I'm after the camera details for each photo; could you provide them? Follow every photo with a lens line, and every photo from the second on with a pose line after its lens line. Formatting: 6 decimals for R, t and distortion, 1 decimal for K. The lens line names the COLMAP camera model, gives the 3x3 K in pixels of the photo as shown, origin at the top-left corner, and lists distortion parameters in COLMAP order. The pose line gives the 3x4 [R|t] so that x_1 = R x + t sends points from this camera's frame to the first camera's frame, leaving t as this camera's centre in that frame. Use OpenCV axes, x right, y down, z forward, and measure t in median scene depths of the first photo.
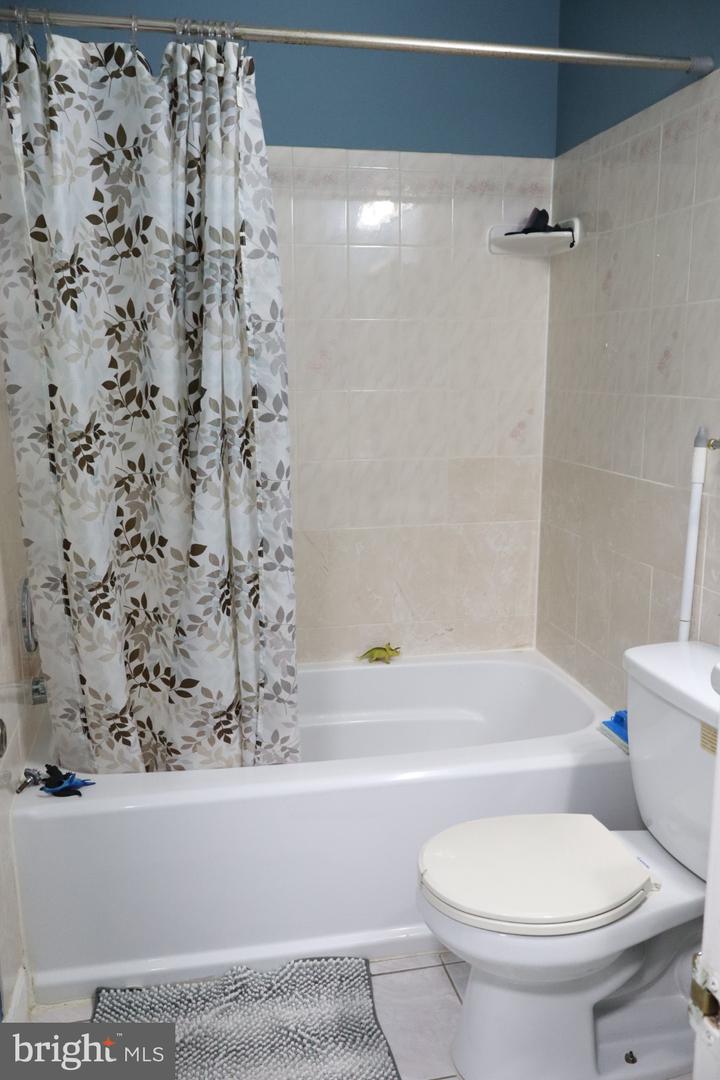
lens RADIAL K [[901.9, 0, 361.3], [0, 901.9, 540.5], [0, 0, 1]] dist [-0.012450, 0.008951]
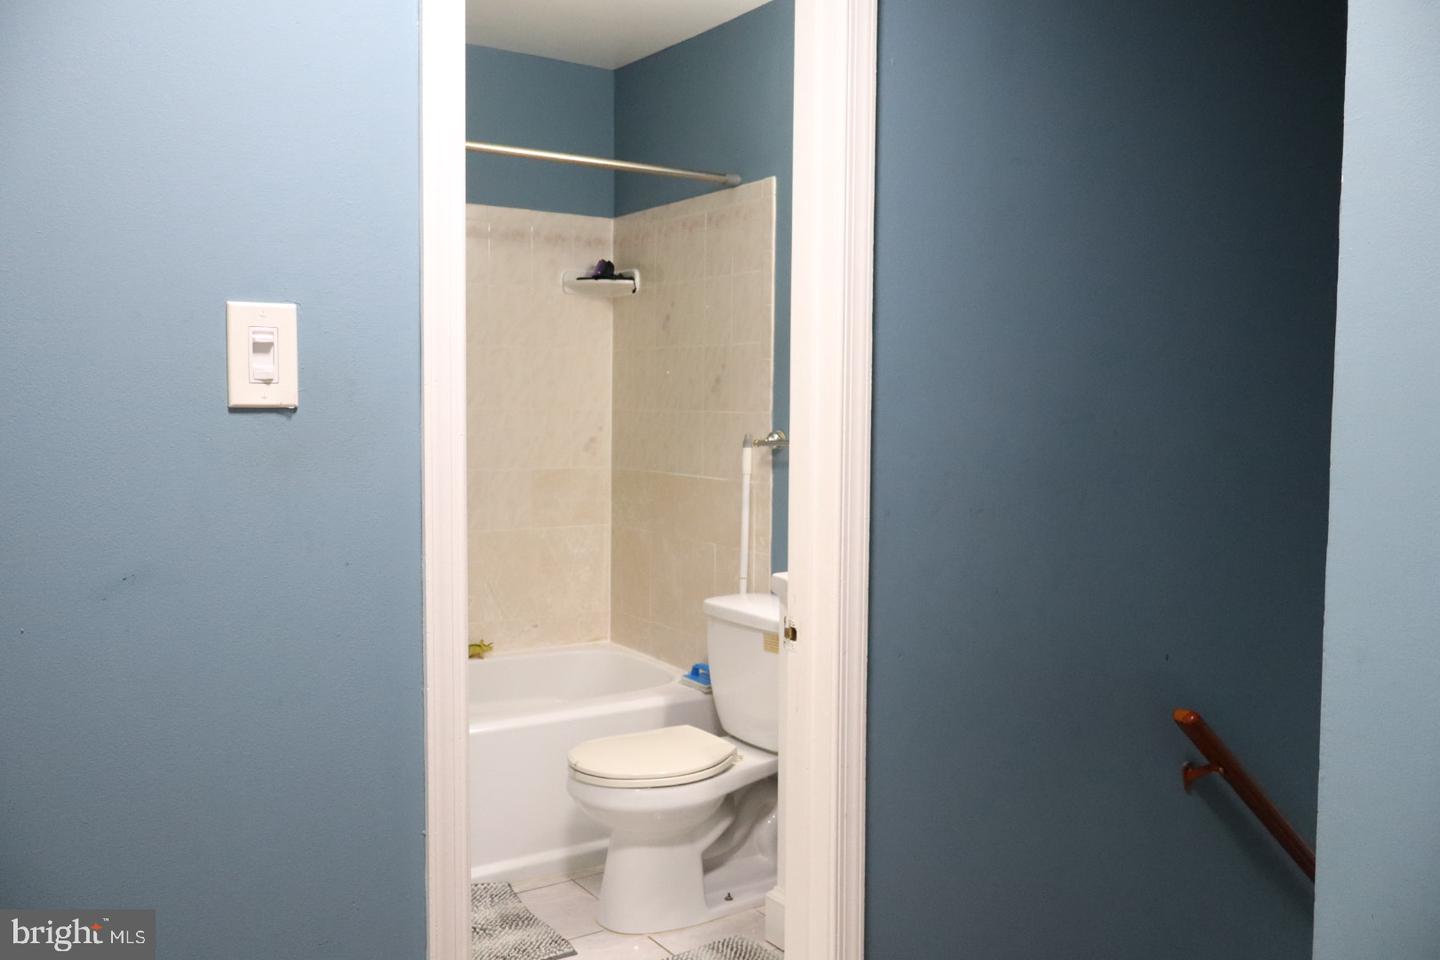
lens RADIAL K [[1202.5, 0, 719.6], [0, 1202.5, 479.3], [0, 0, 1]] dist [-0.012450, 0.008951]
pose [[0.933334, -0.014045, 0.358735, -0.241182], [0.056964, 0.992369, -0.109355, 0.106809], [-0.354461, 0.122500, 0.927012, -0.508569]]
